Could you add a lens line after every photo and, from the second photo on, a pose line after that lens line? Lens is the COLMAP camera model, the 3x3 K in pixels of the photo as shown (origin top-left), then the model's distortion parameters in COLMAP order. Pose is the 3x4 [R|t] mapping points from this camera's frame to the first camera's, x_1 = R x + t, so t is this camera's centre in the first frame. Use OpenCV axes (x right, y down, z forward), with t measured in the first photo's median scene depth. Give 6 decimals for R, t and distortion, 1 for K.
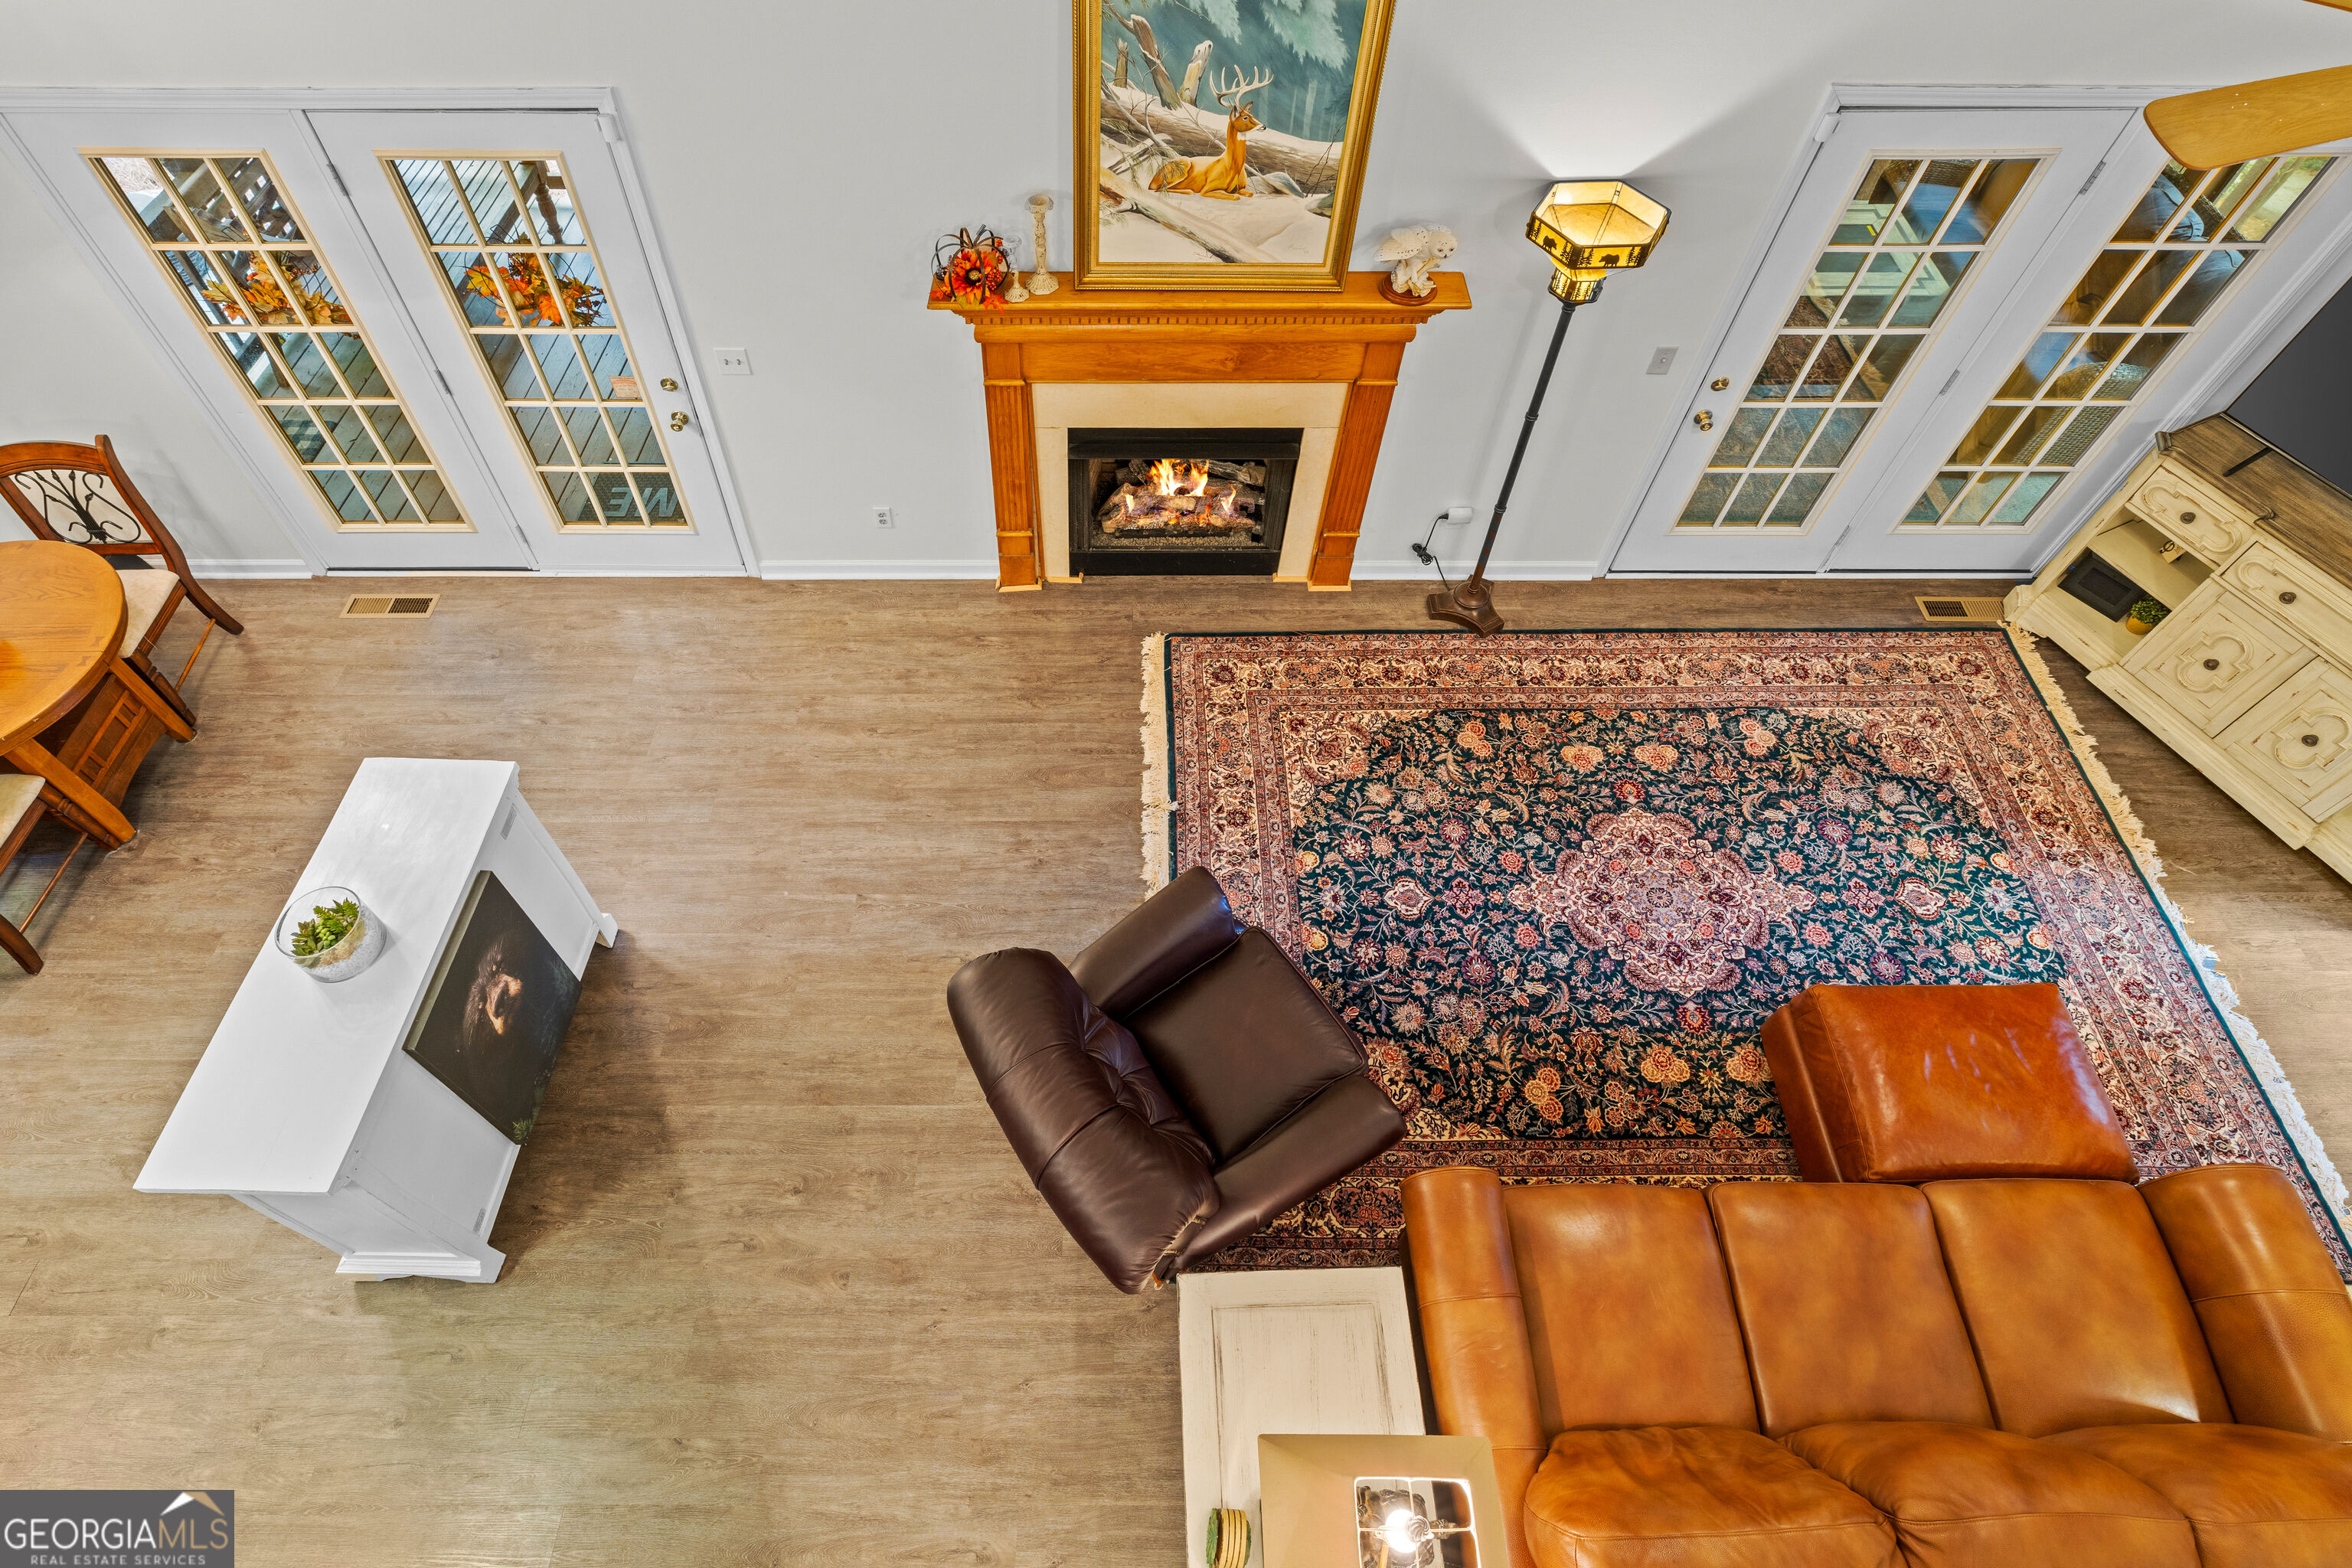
lens RADIAL K [[1234.1, 0, 1087.9], [0, 1234.1, 778.8], [0, 0, 1]] dist [-0.003985, 0.000252]
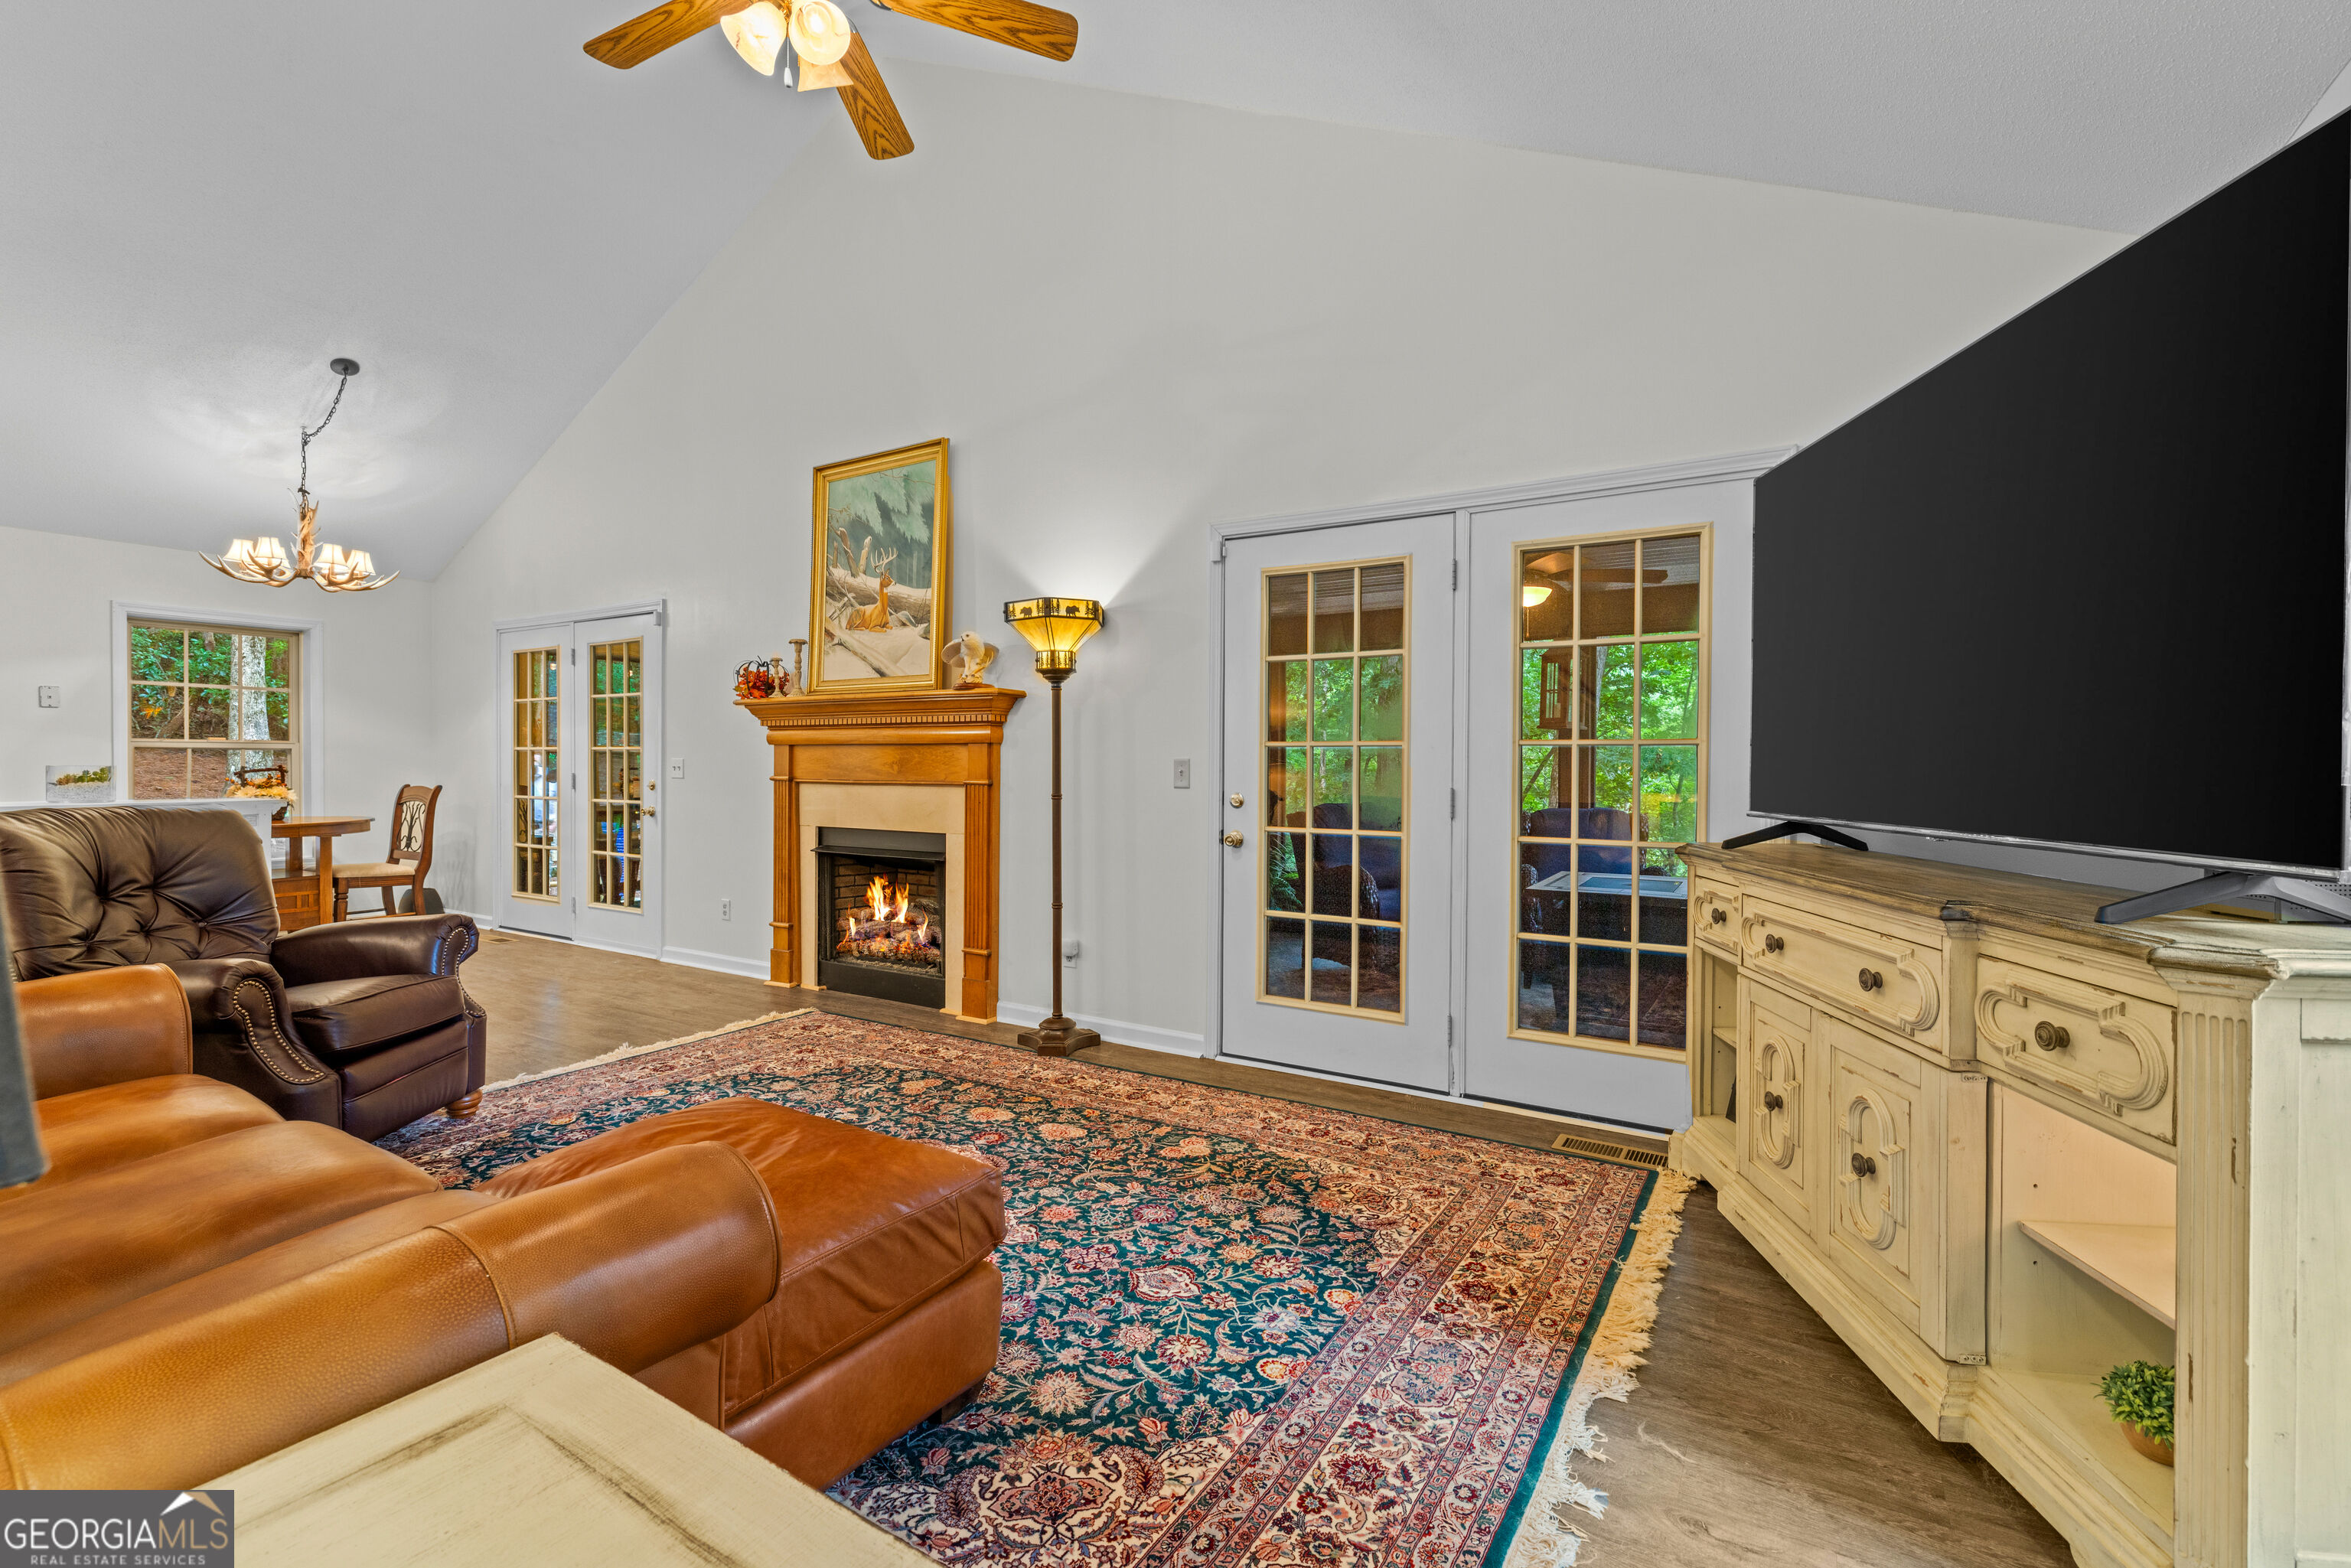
lens RADIAL K [[1087.7, 0, 1175.5], [0, 1087.7, 784.0], [0, 0, 1]] dist [0.001488, 0.000251]
pose [[0.839517, 0.012338, -0.543193, 0.940936], [-0.451011, 0.573320, -0.684027, 0.314352], [0.302984, 0.819238, 0.486877, 0.510569]]
